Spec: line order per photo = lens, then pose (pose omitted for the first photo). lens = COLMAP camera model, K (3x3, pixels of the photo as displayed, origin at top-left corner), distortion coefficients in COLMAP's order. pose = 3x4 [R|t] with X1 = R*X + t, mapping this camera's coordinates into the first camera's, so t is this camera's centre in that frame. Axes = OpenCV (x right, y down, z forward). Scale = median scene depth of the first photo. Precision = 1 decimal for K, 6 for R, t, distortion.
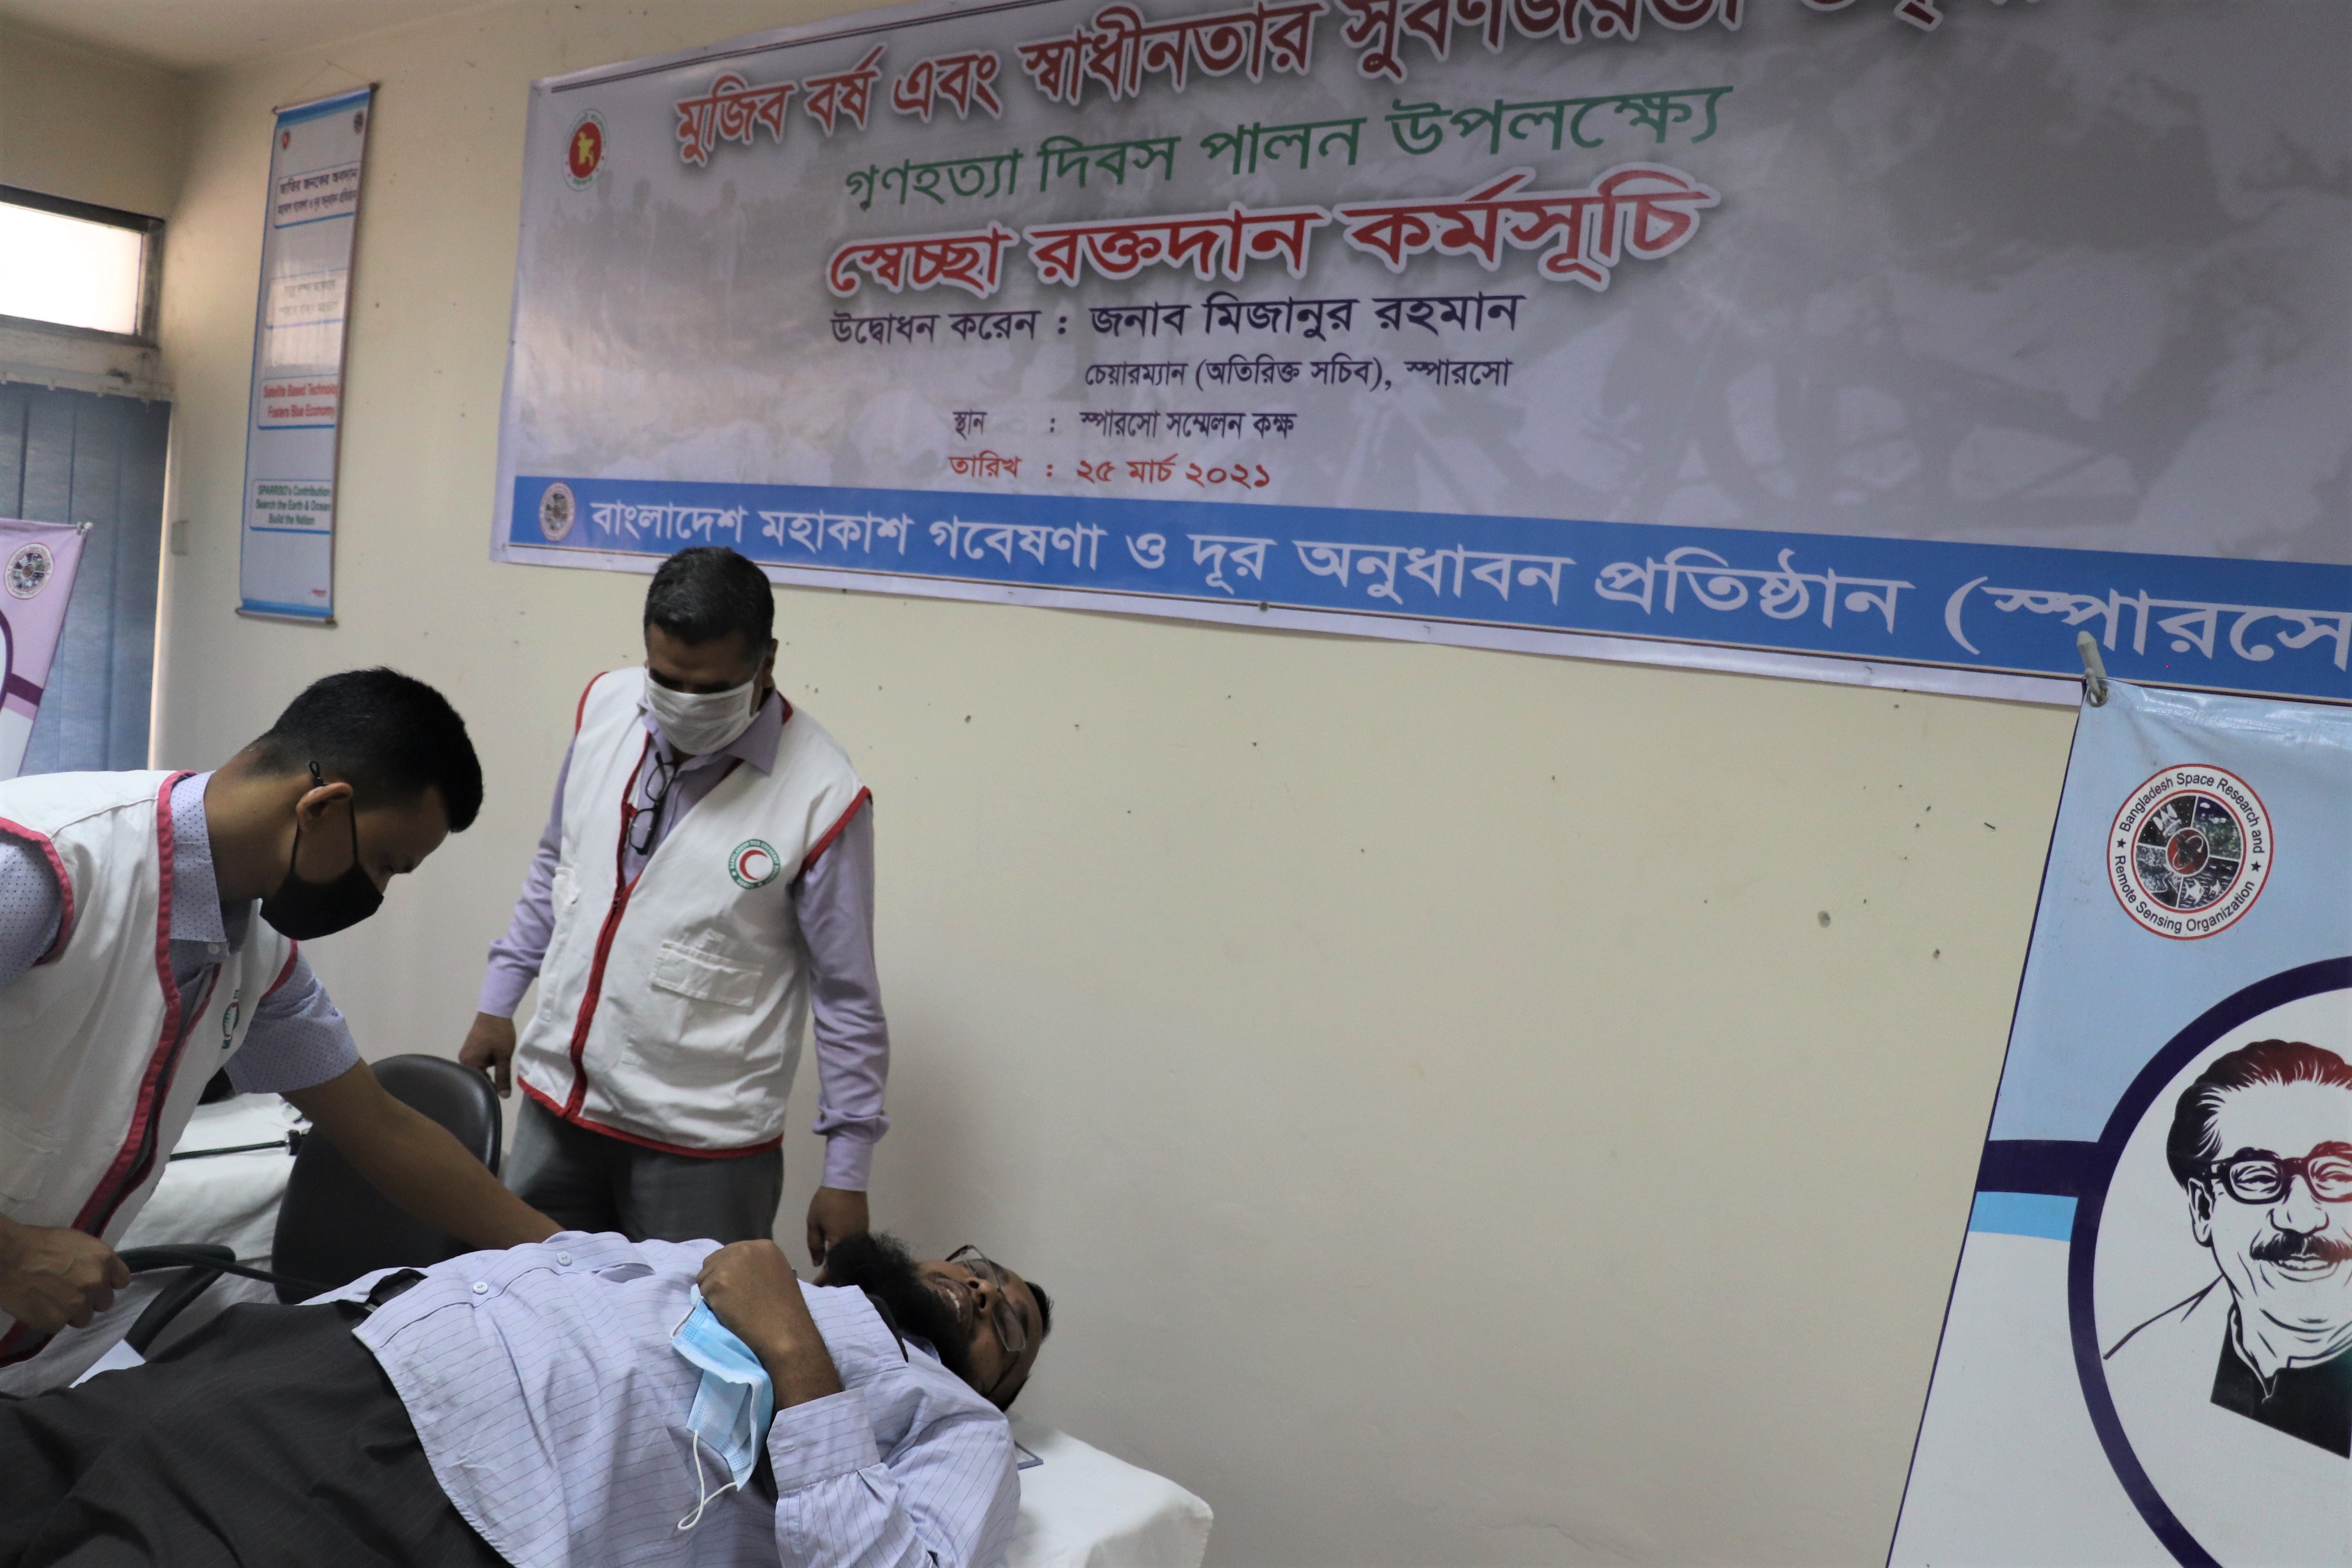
lens RADIAL K [[1946.4, 0, 1179.3], [0, 1946.4, 777.1], [0, 0, 1]] dist [-0.185030, 0.159171]
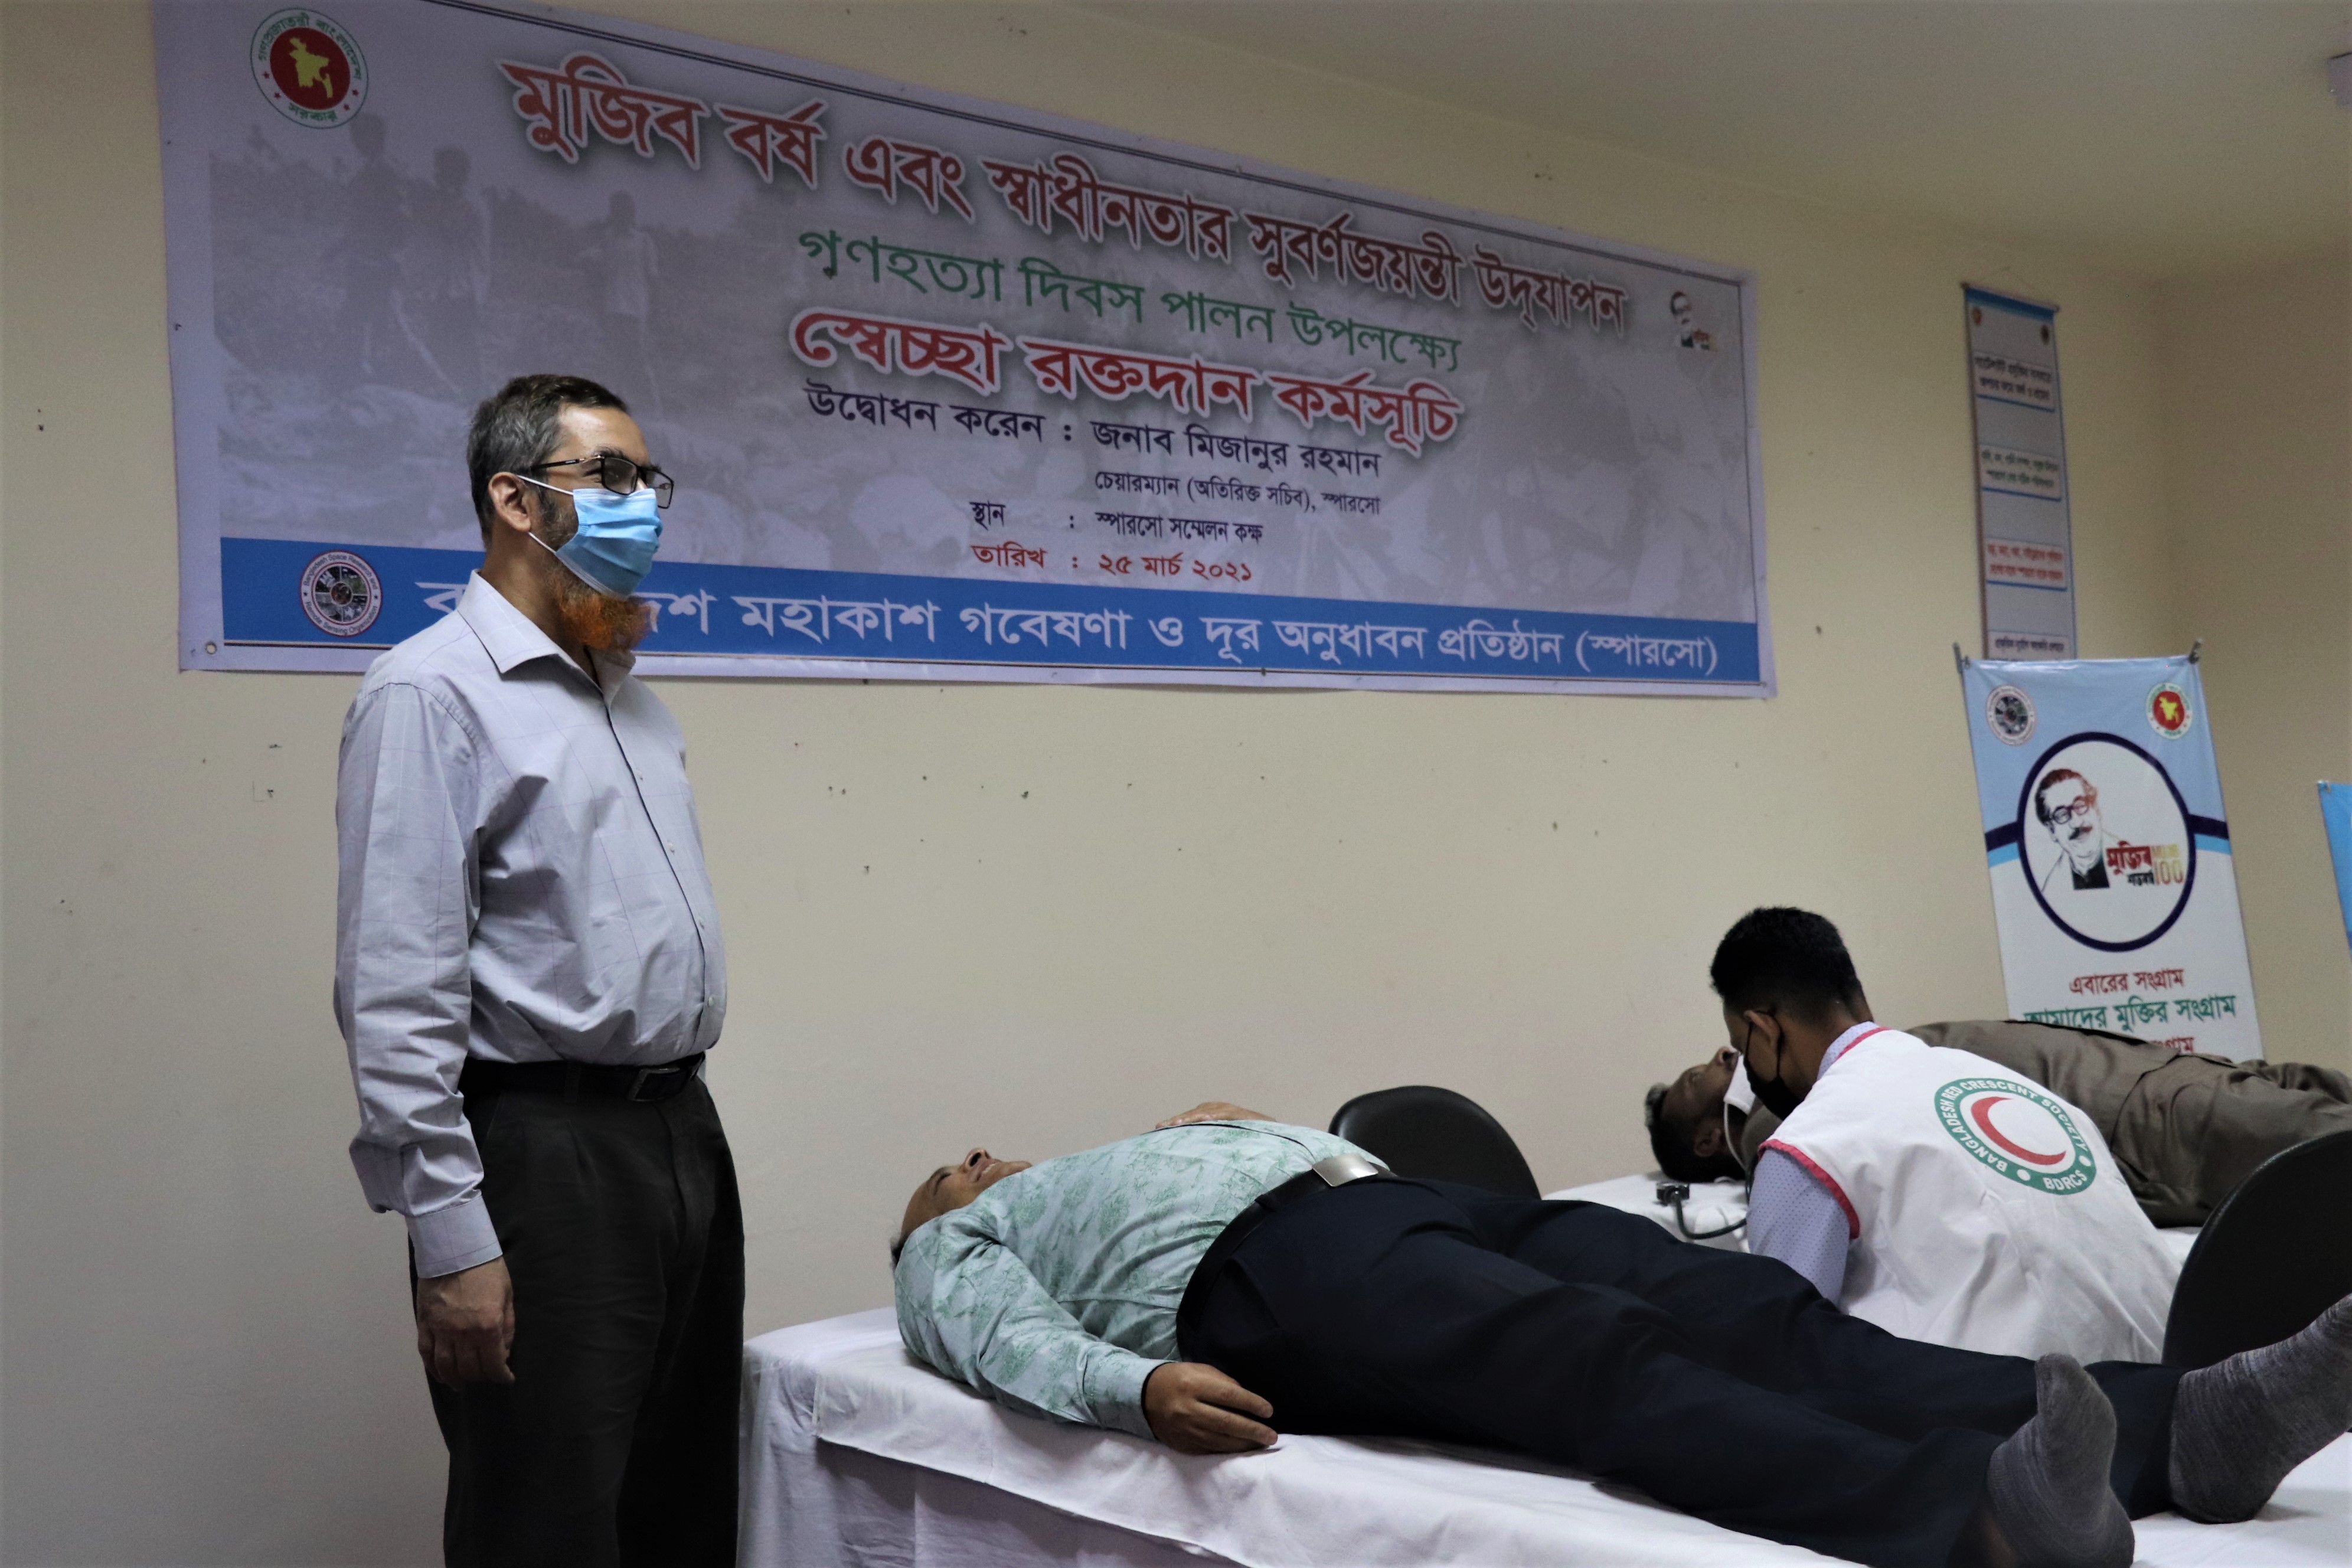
lens RADIAL K [[2431.5, 0, 1190.1], [0, 2431.5, 763.7], [0, 0, 1]] dist [-0.061466, 0.000000]
pose [[0.150281, -0.064568, 0.986533, -1.504641], [0.135298, 0.989820, 0.044173, -0.100027], [-0.979342, 0.126837, 0.157488, 0.756359]]
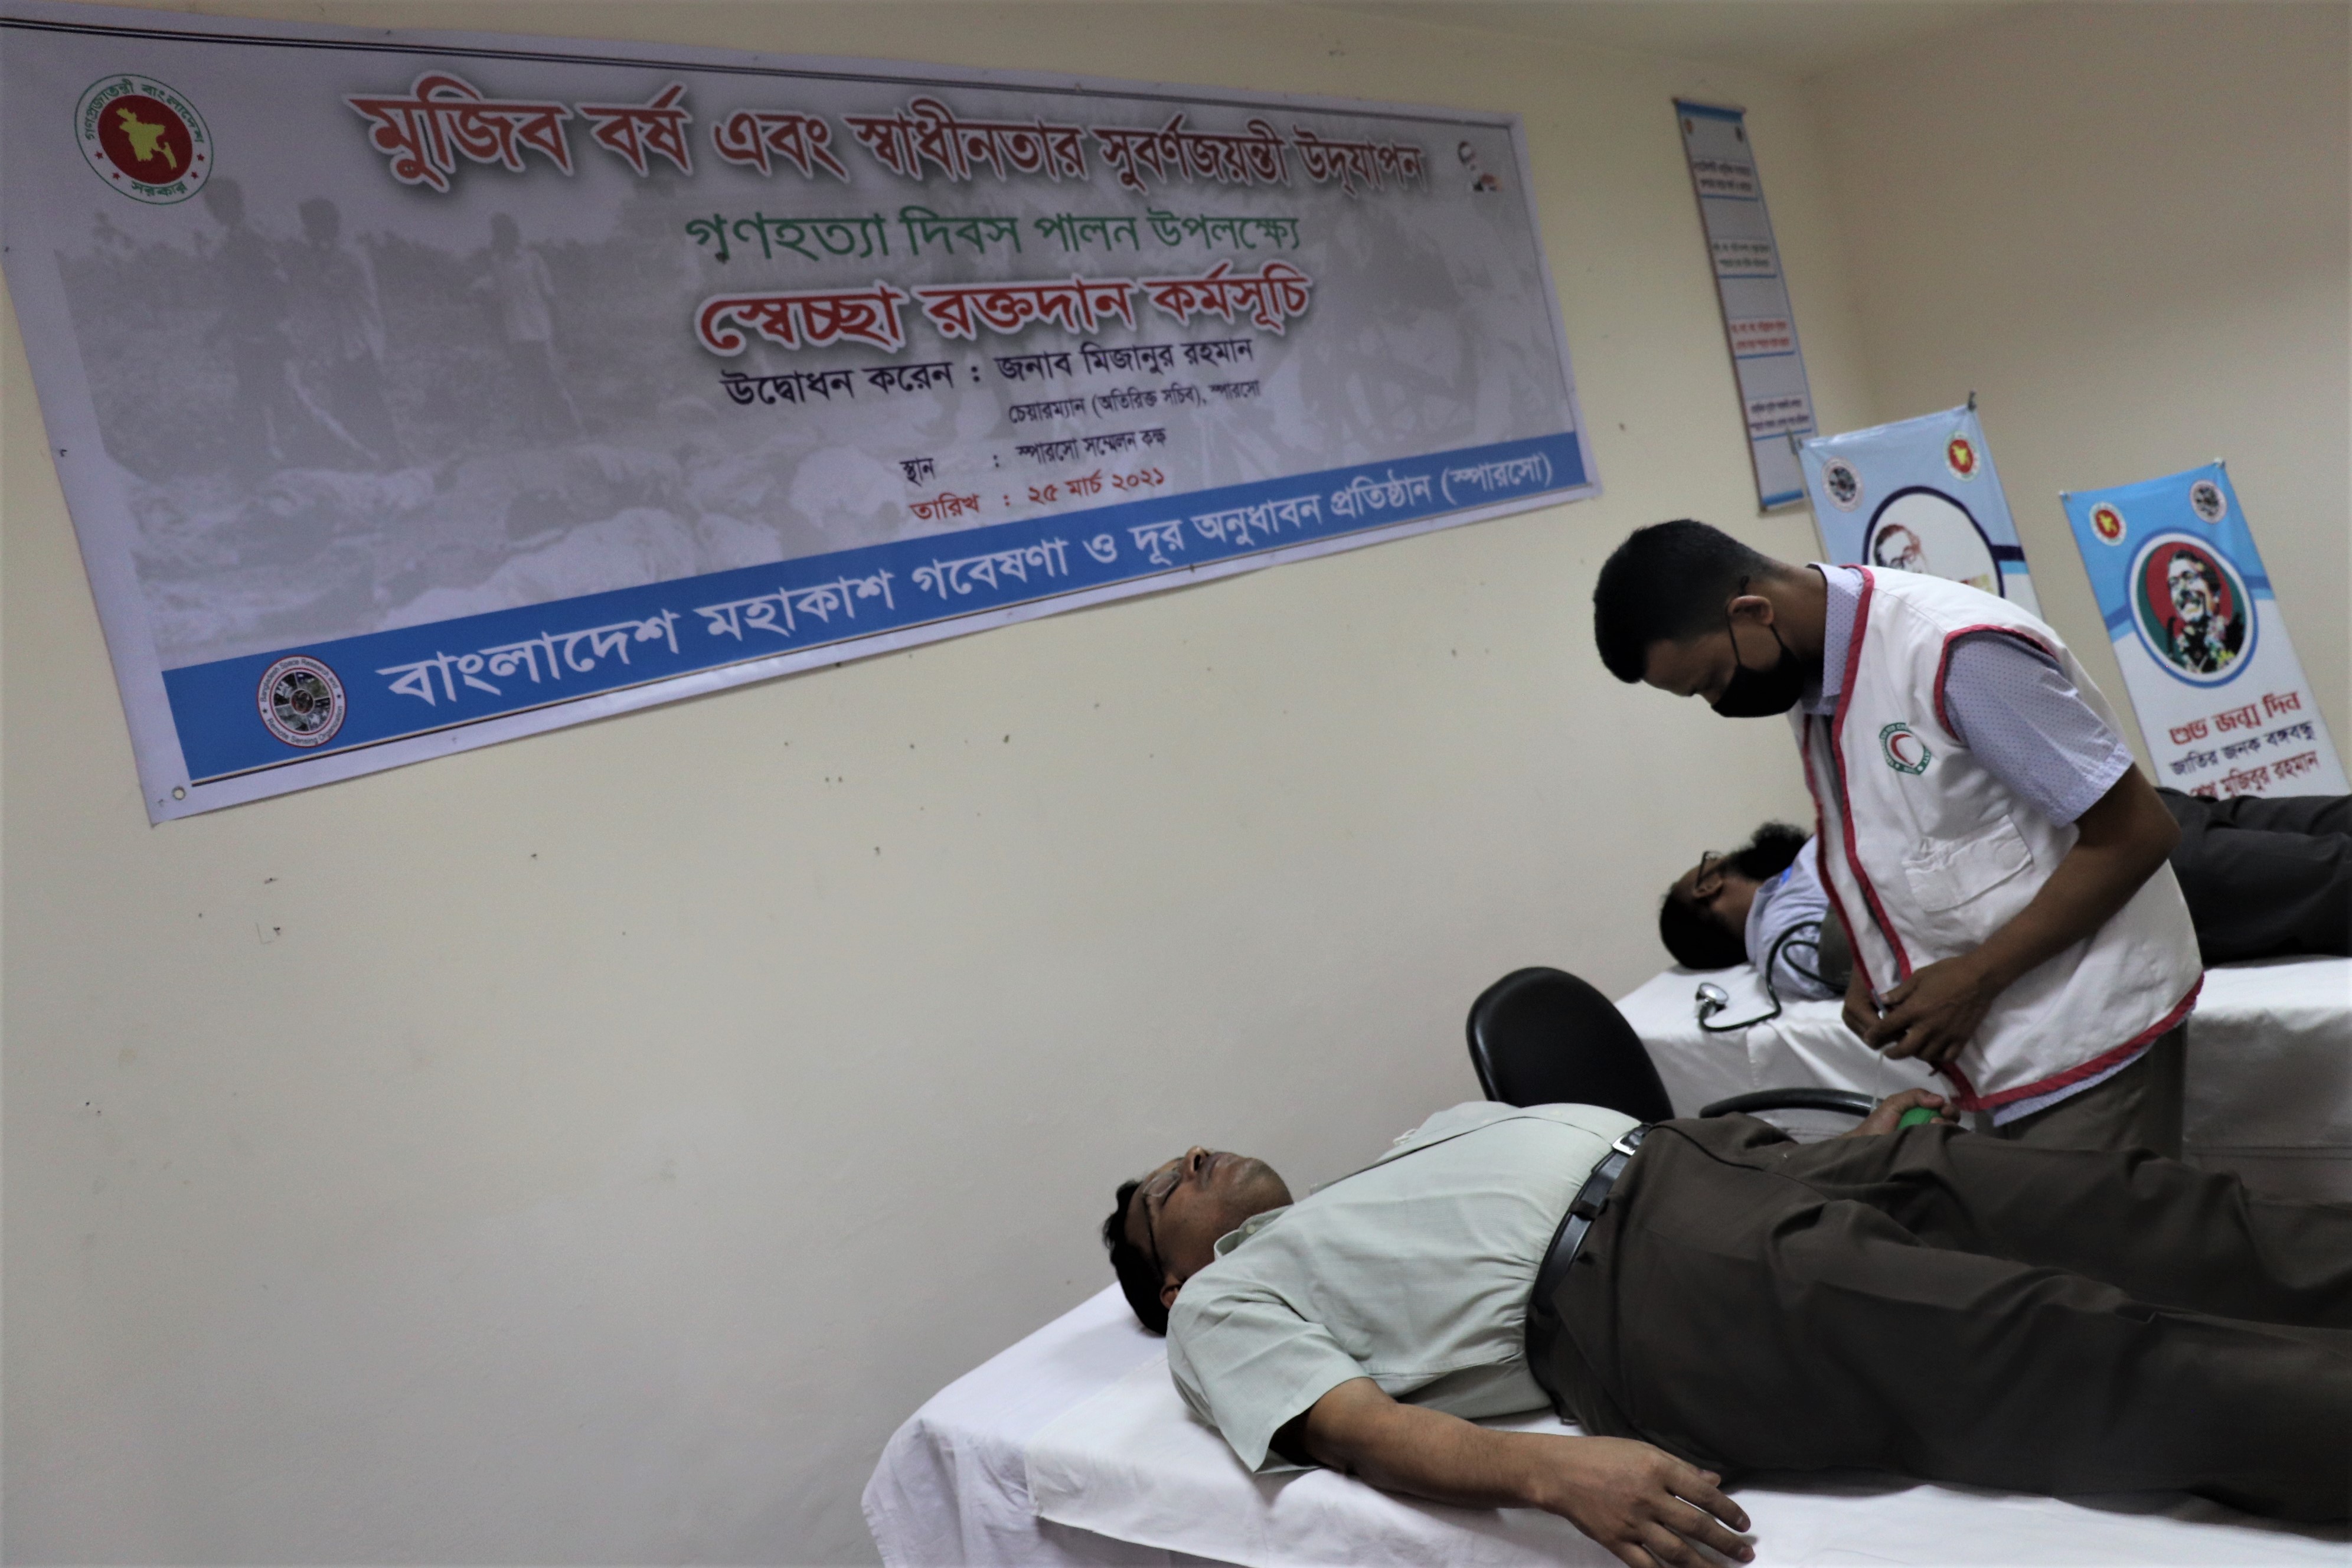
lens RADIAL K [[1946.4, 0, 1189.1], [0, 1946.4, 774.0], [0, 0, 1]] dist [-0.185030, 0.159171]
pose [[0.012349, -0.188388, 0.982017, -1.244406], [0.300866, 0.937281, 0.176022, -0.182253], [-0.953586, 0.293282, 0.068254, 0.902088]]
